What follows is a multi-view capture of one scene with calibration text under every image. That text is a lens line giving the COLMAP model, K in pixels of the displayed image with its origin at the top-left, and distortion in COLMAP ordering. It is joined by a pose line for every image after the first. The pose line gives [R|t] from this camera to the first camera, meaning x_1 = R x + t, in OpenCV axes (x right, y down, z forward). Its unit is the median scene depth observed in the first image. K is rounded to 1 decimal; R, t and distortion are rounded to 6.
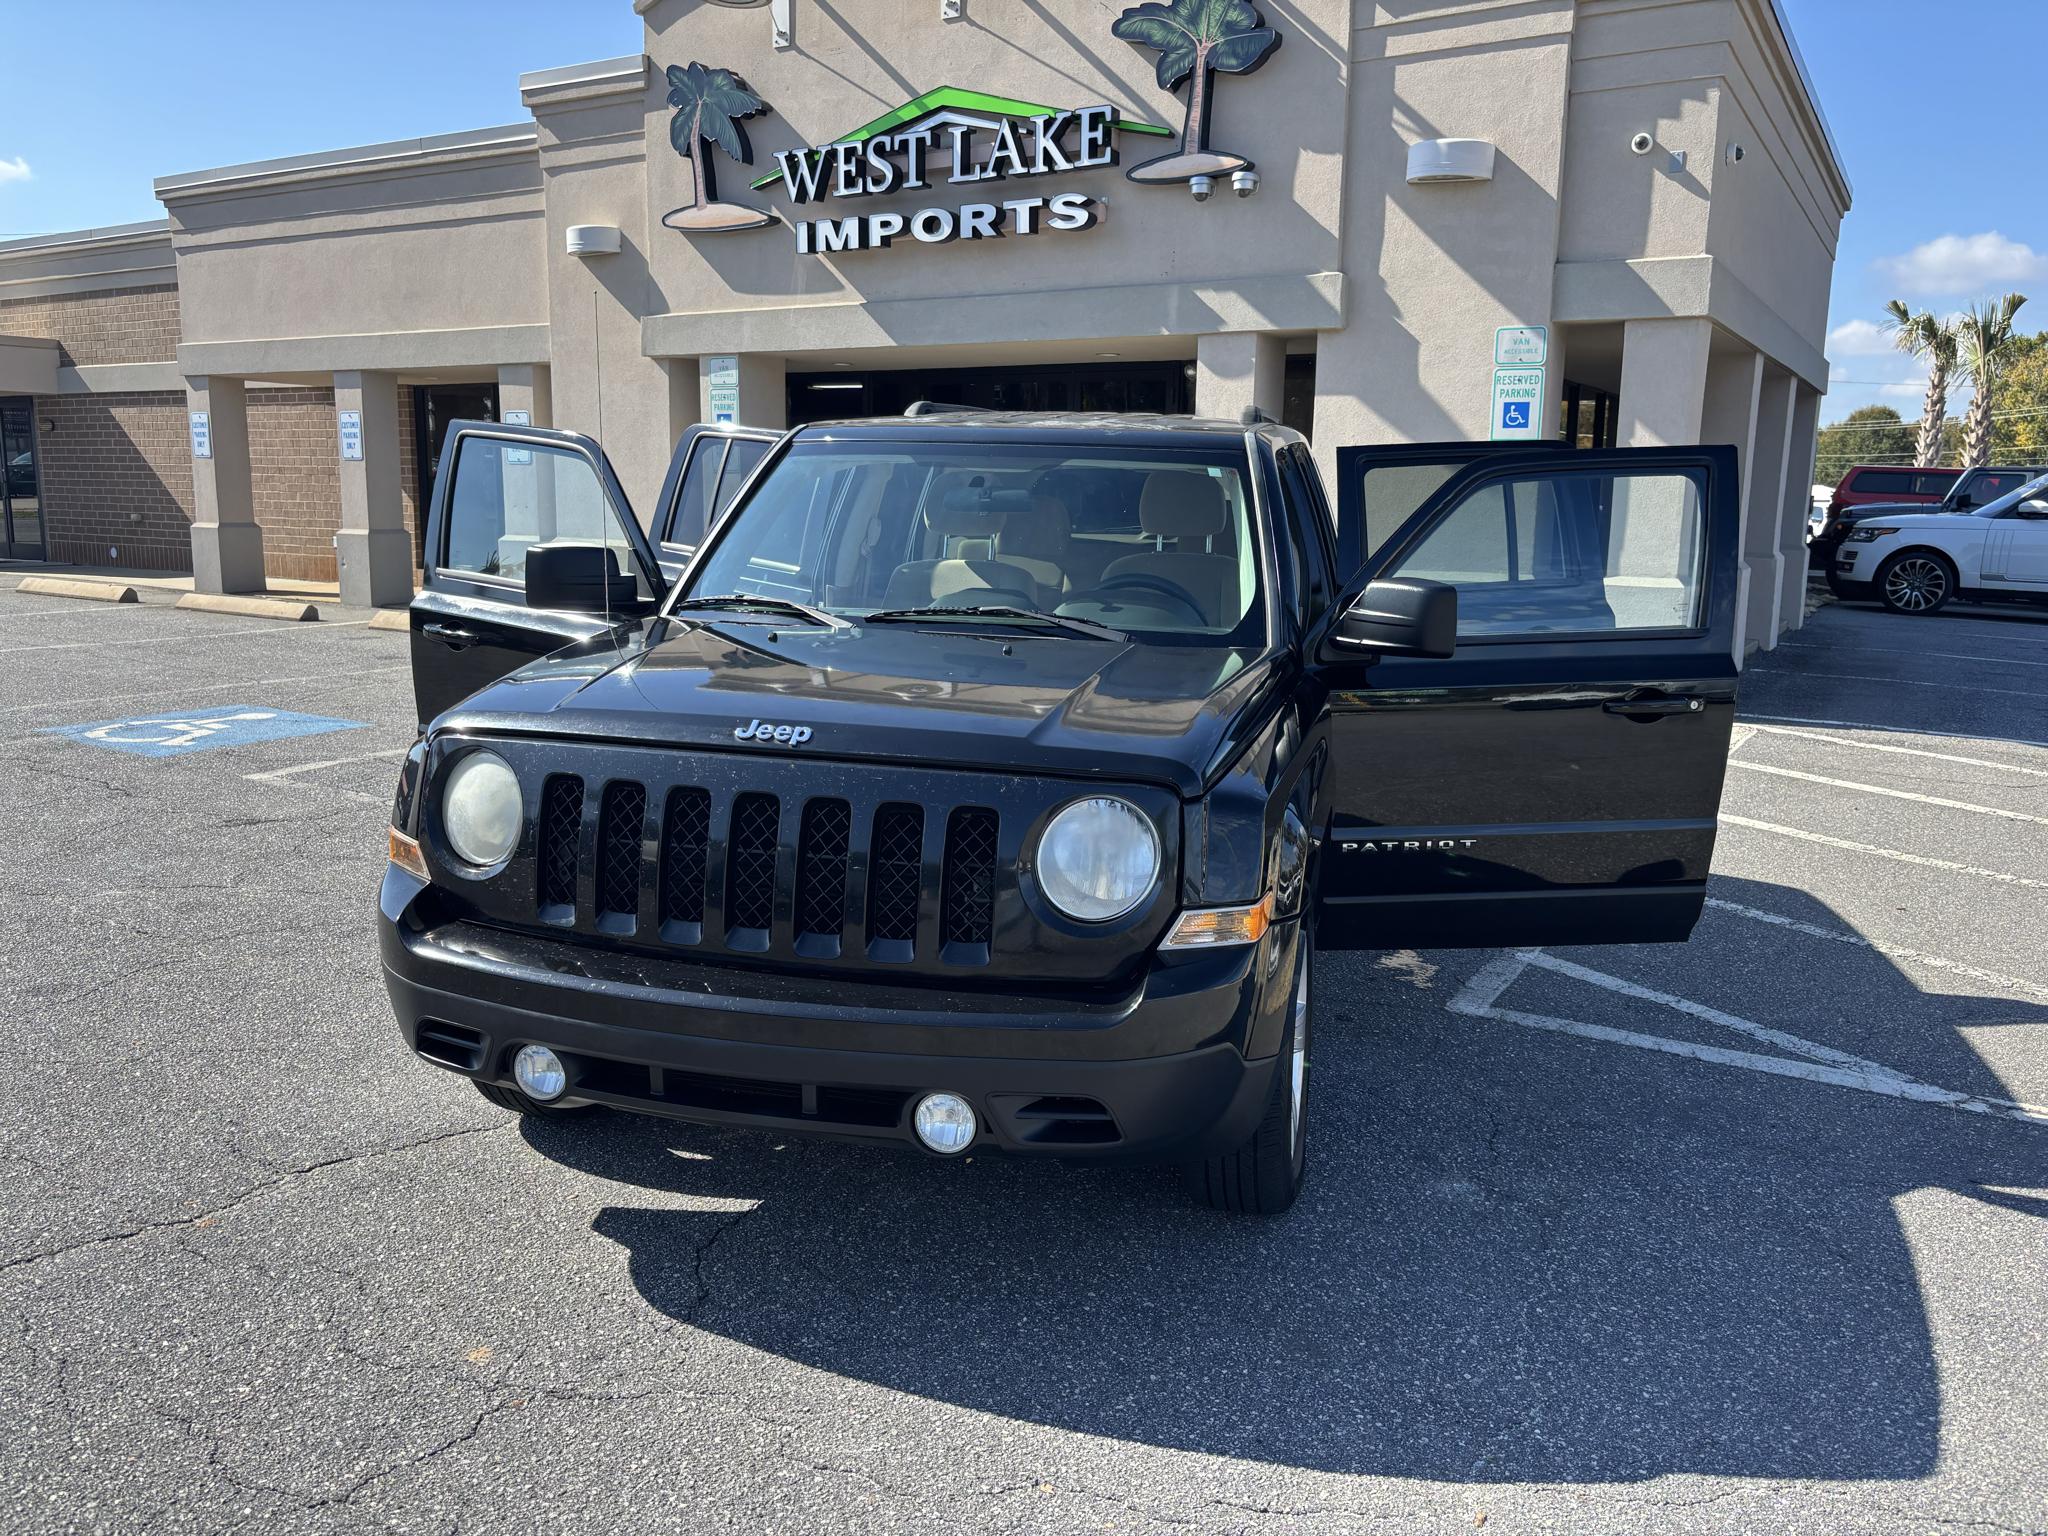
lens RADIAL K [[1556.2, 0, 1019.1], [0, 1556.2, 748.6], [0, 0, 1]] dist [0.036097, -0.036681]
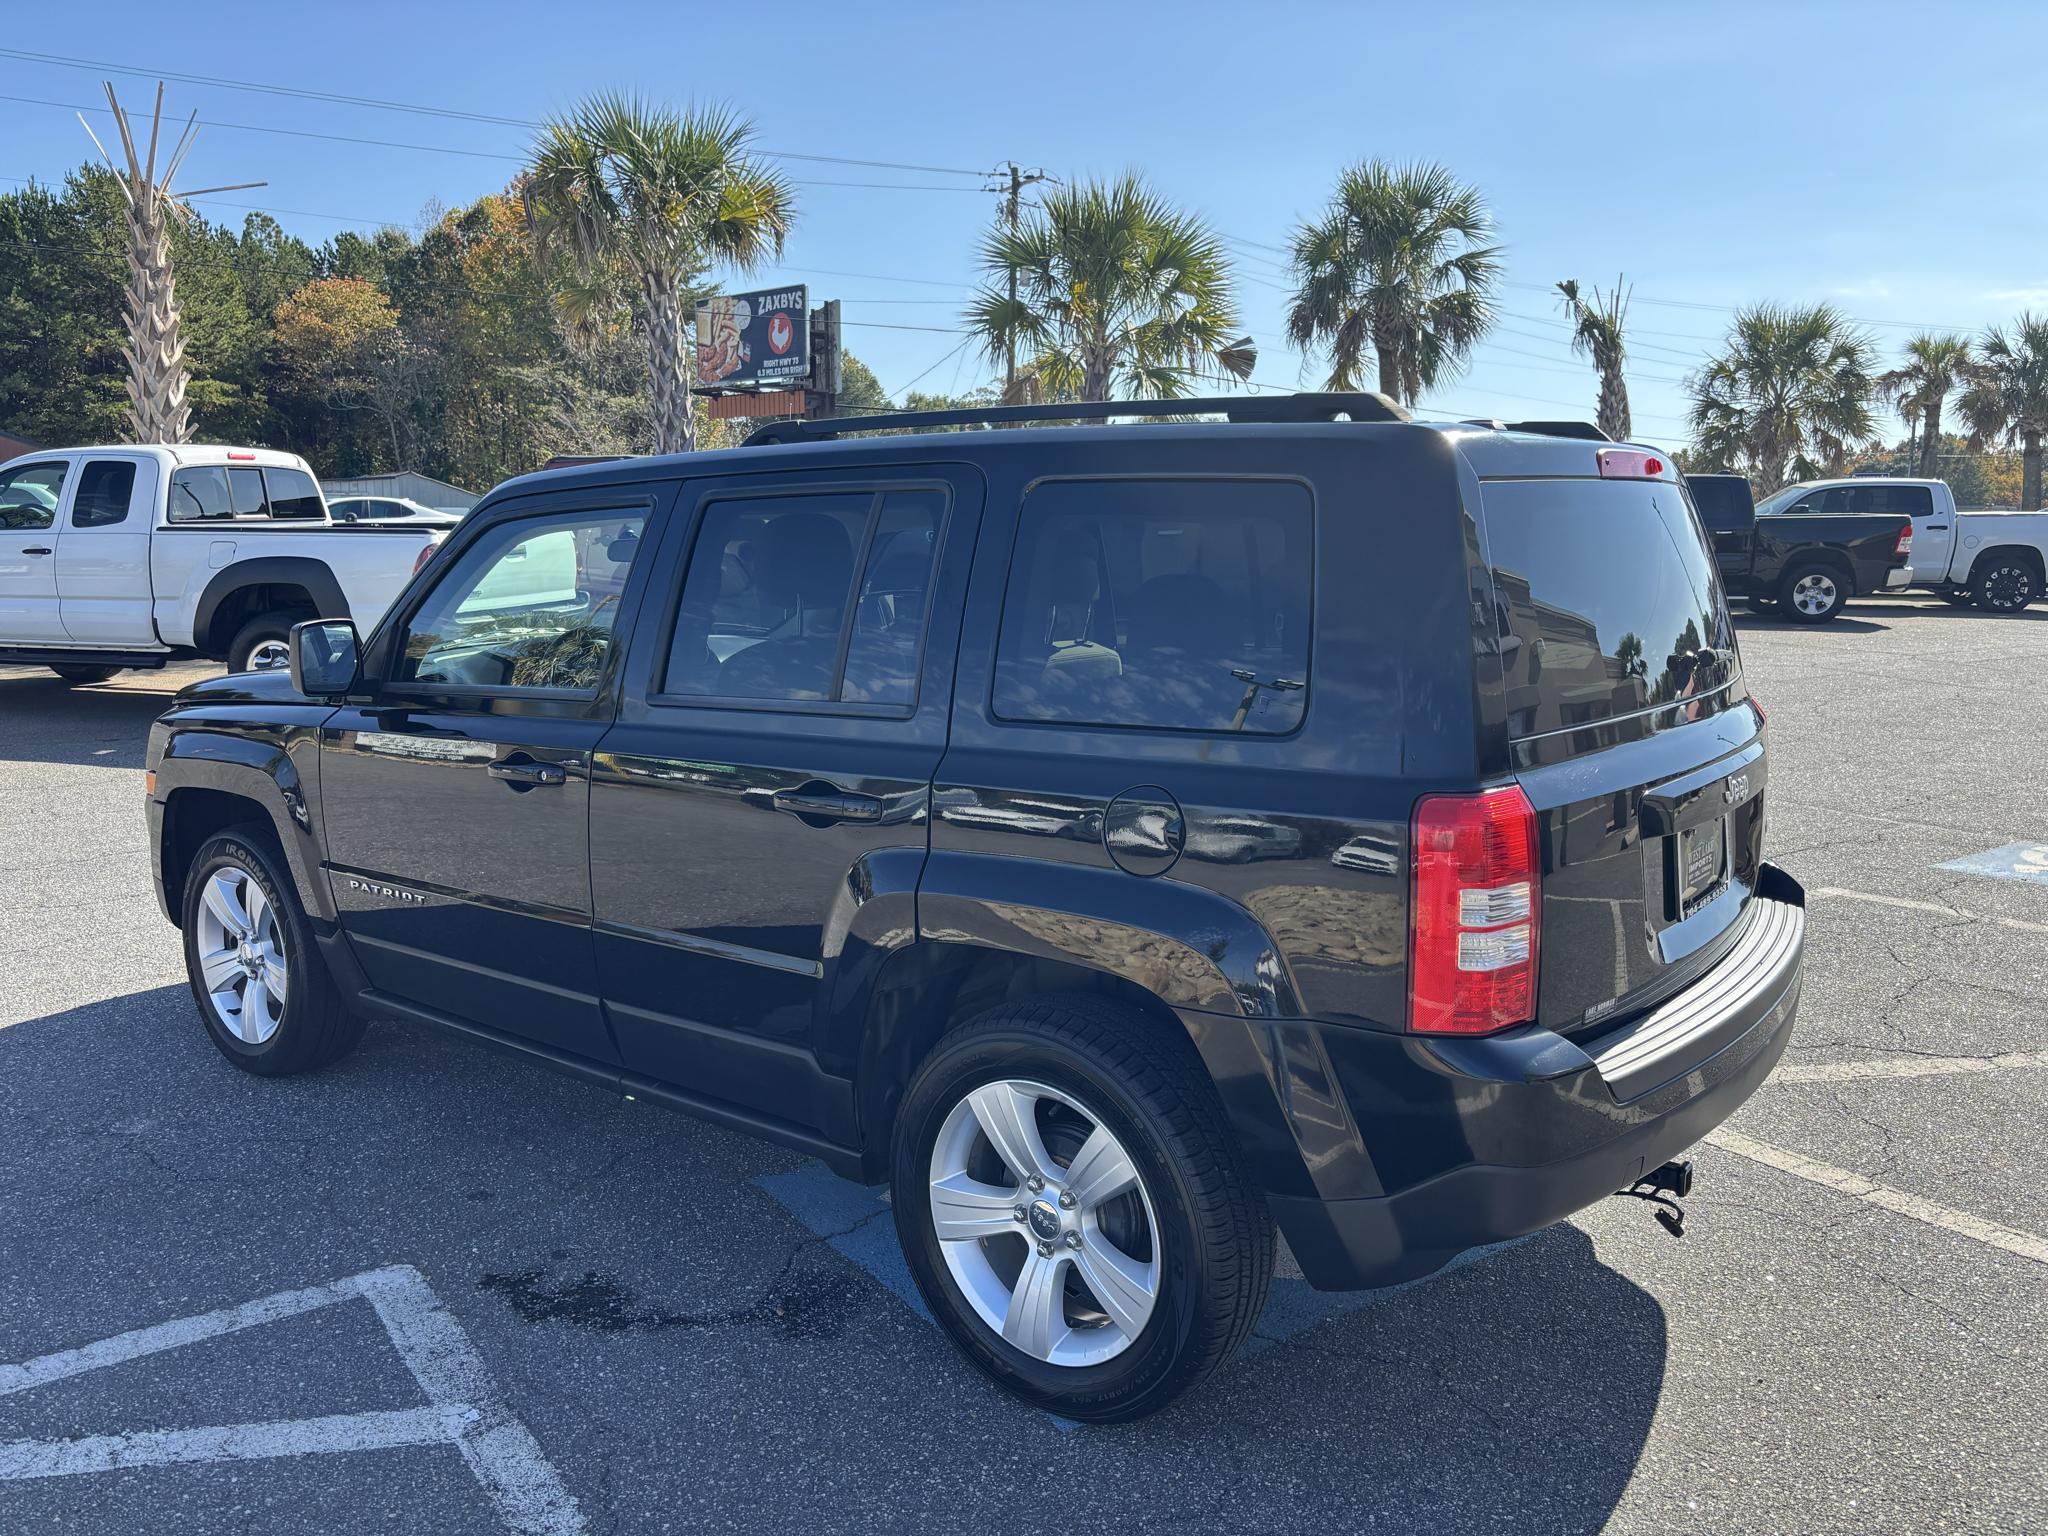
lens RADIAL K [[1556.2, 0, 1039.5], [0, 1556.2, 766.4], [0, 0, 1]] dist [0.036097, -0.036681]
pose [[-0.394484, 0.120270, -0.910998, 0.331670], [-0.169789, 0.964787, 0.200894, -0.104078], [0.903080, 0.233927, -0.360173, 0.620266]]
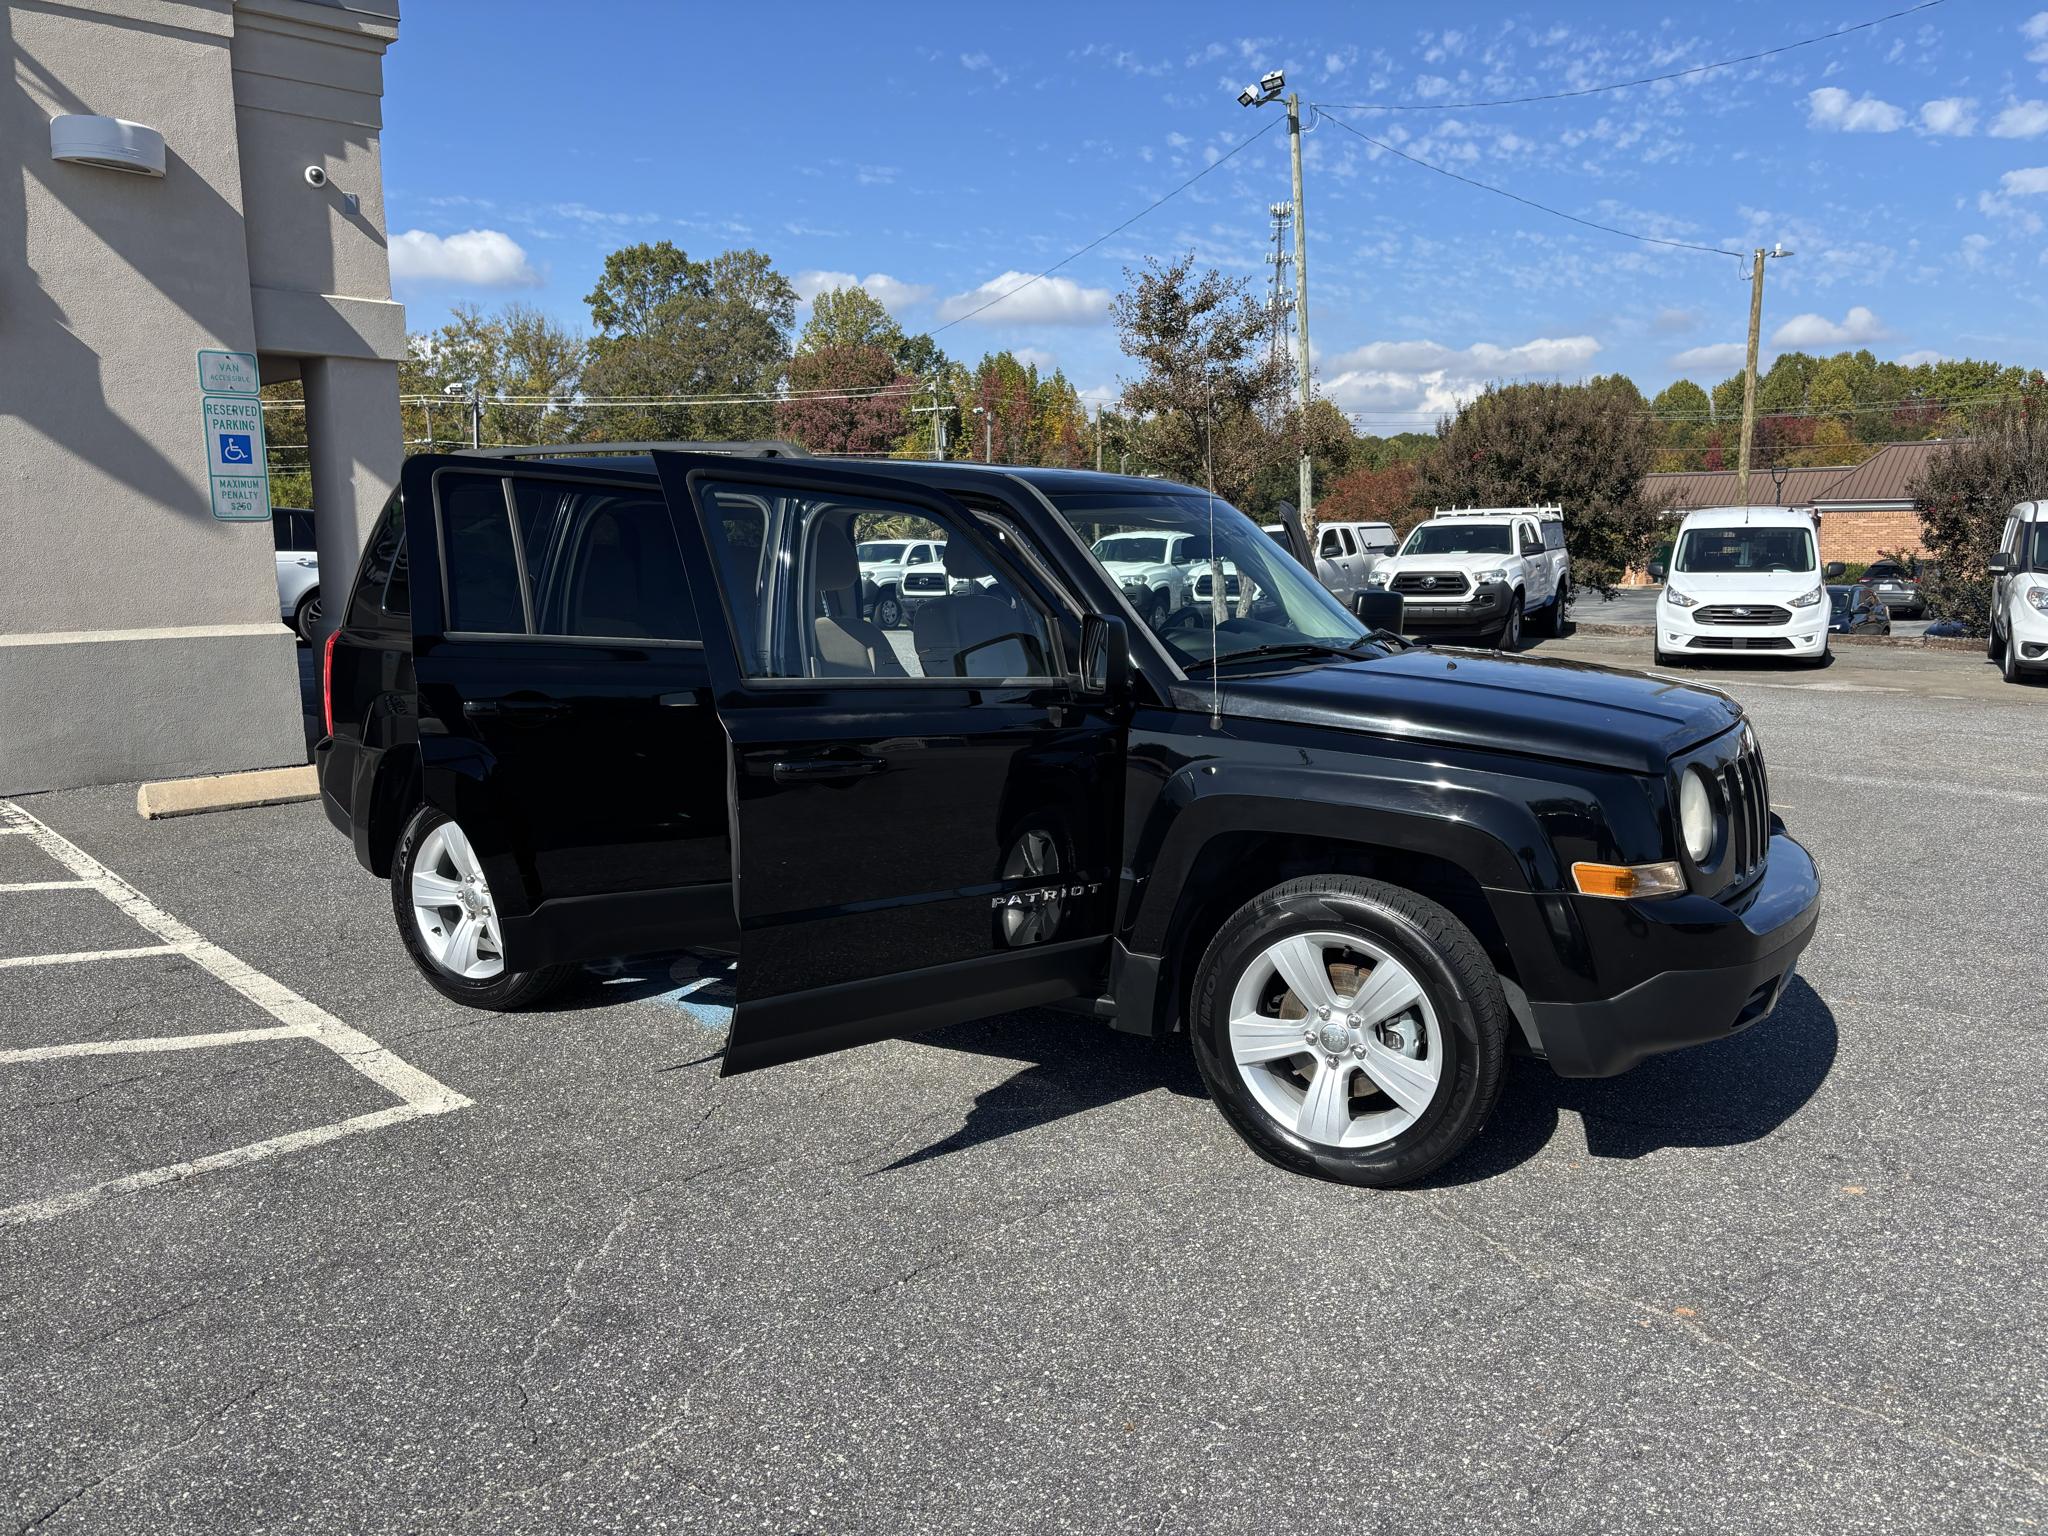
lens RADIAL K [[1555.1, 0, 1043.9], [0, 1555.1, 778.8], [0, 0, 1]] dist [0.040597, -0.045587]
pose [[0.245560, -0.169626, 0.954425, -0.421828], [0.170360, 0.976799, 0.129771, -0.059712], [-0.954294, 0.130729, 0.268761, 0.306302]]
